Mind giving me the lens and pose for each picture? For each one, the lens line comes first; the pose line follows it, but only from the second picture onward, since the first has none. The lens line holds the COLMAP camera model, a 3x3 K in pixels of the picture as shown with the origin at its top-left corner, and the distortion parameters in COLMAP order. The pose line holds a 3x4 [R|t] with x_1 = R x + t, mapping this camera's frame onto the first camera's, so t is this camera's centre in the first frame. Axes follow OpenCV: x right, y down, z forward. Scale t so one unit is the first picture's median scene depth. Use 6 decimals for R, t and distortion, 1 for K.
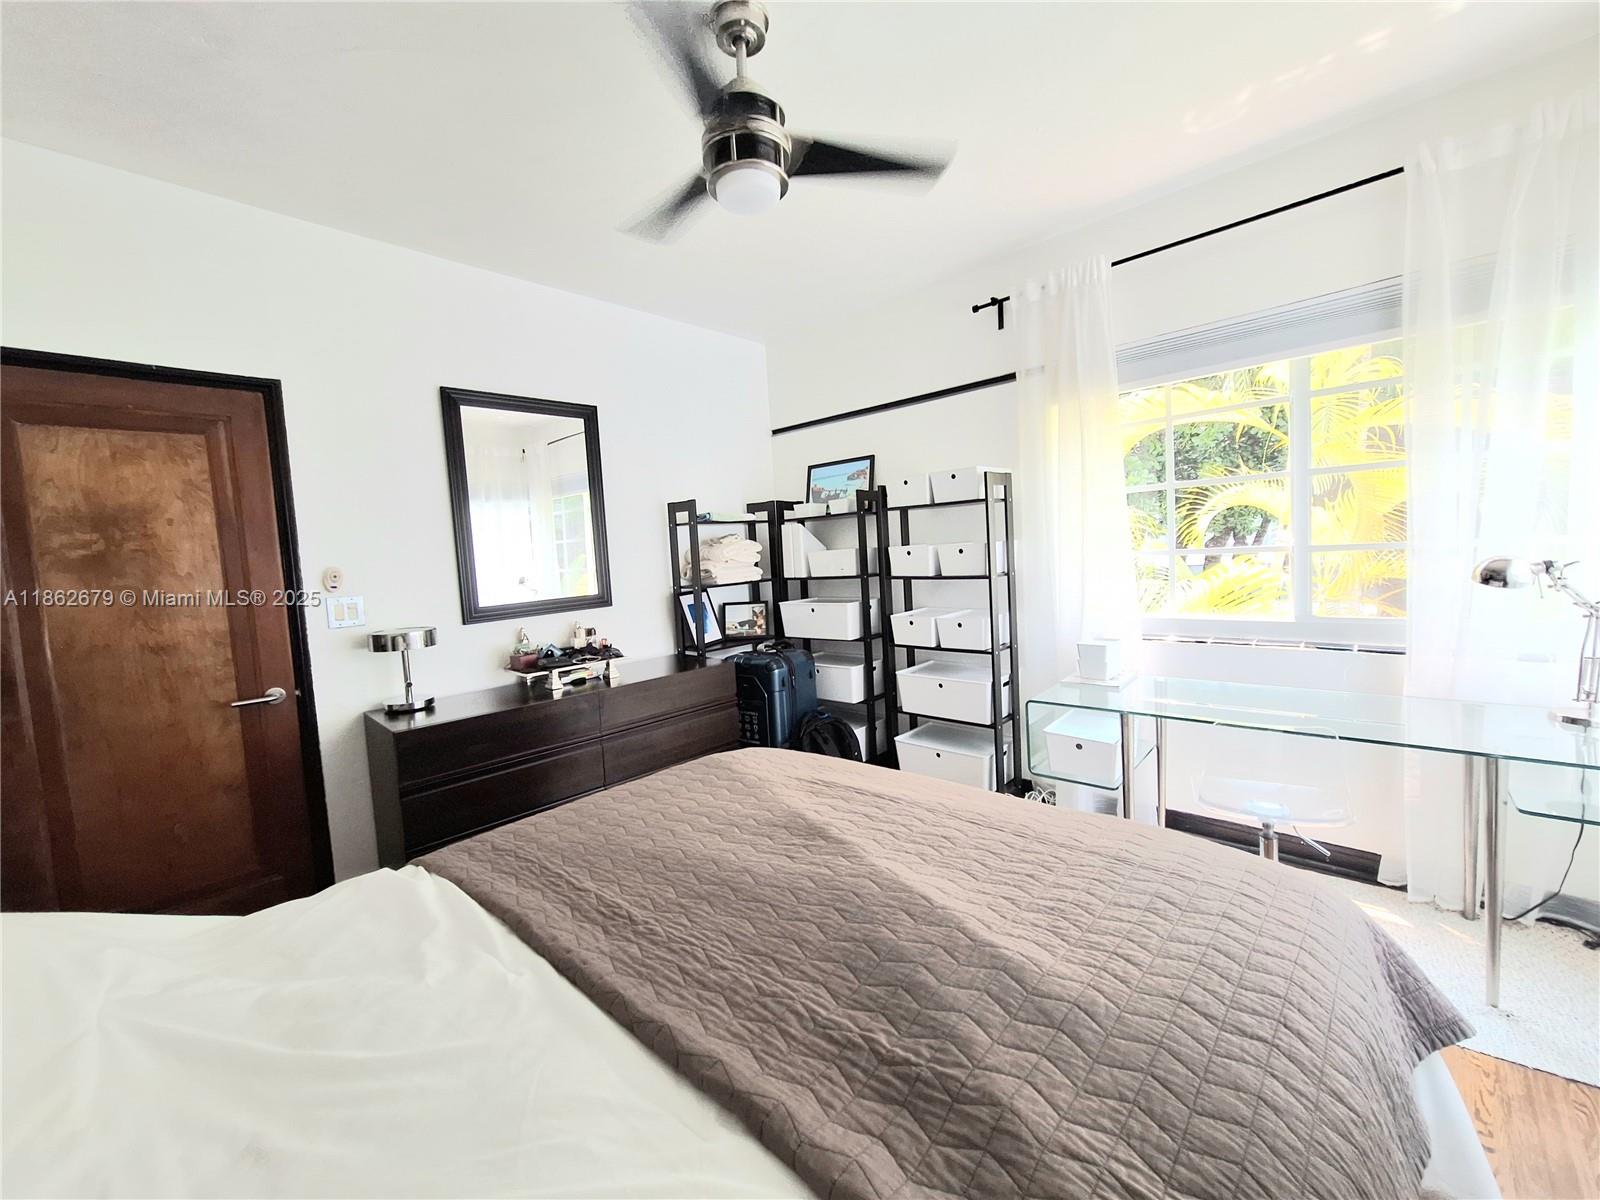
lens RADIAL K [[640.4, 0, 801.2], [0, 640.4, 600.2], [0, 0, 1]] dist [-0.000796, 0.001080]
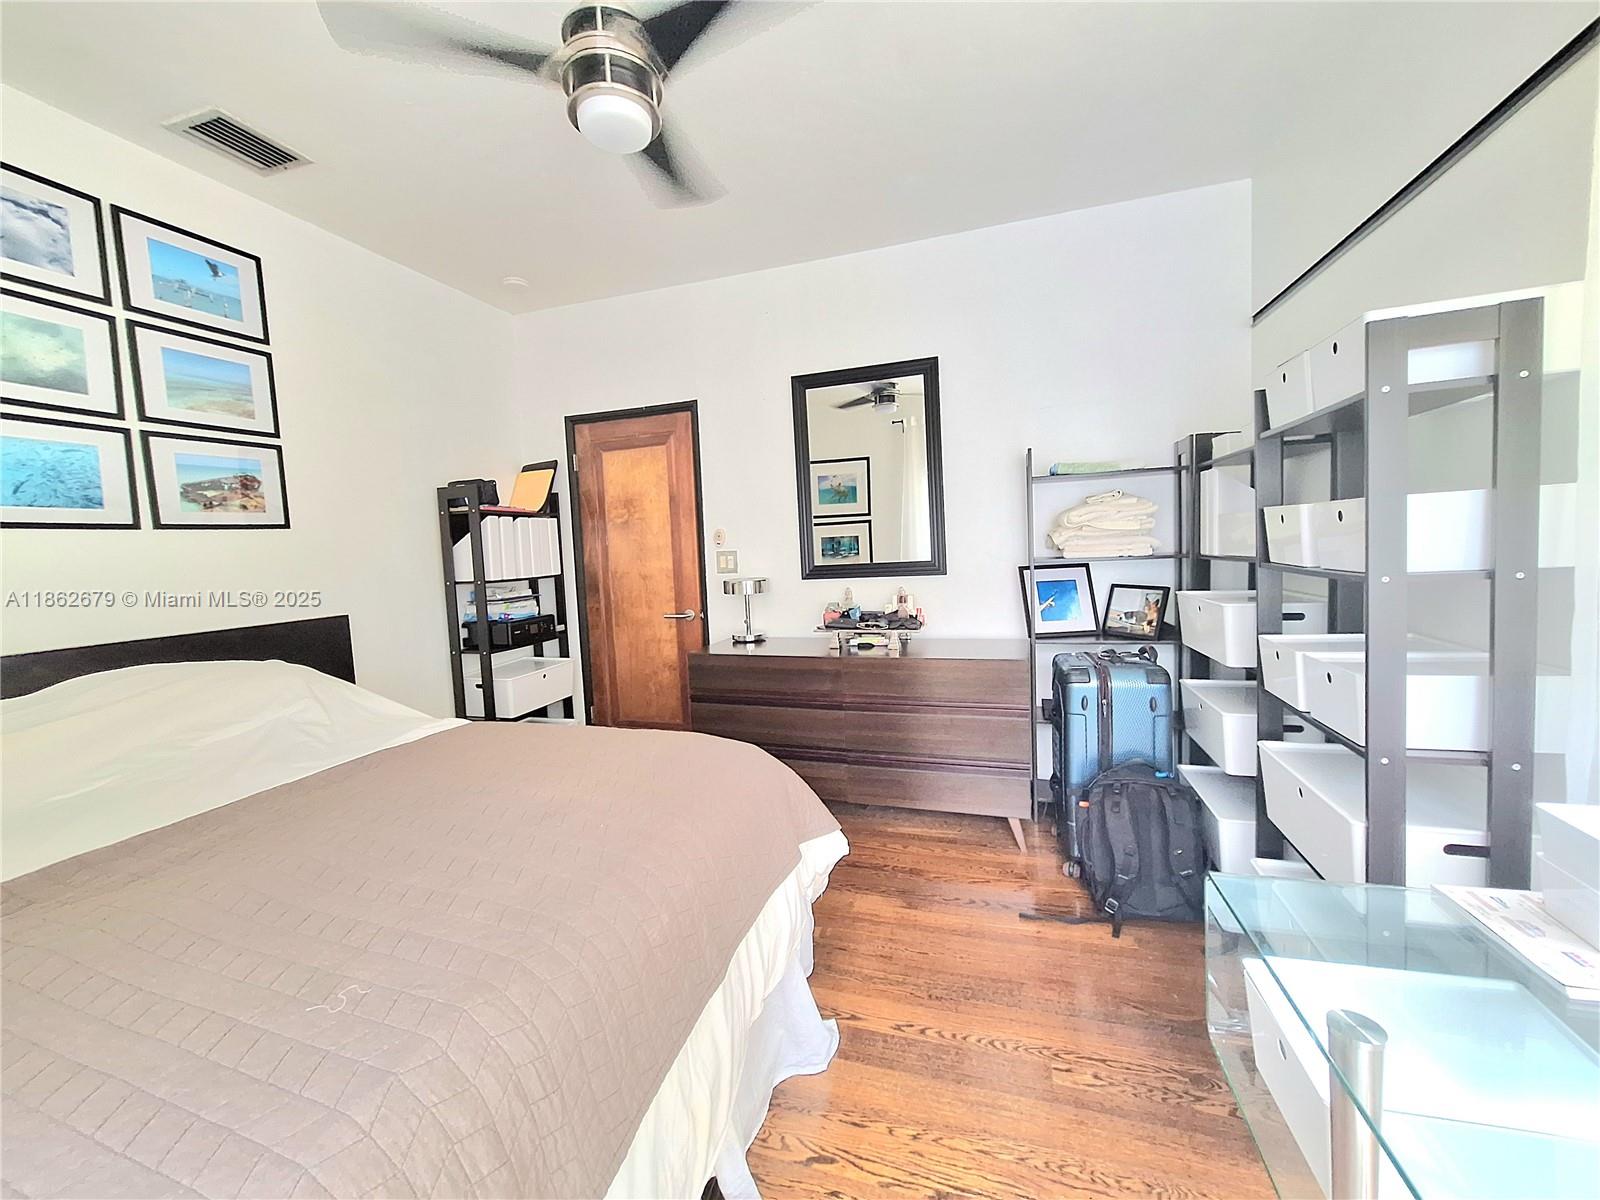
lens RADIAL K [[640.4, 0, 797.7], [0, 640.4, 602.3], [0, 0, 1]] dist [-0.000796, 0.001080]
pose [[0.425353, 0.132749, -0.895239, 0.651690], [-0.047970, 0.991100, 0.124172, -0.080862], [0.903755, -0.009873, 0.427935, 0.590209]]
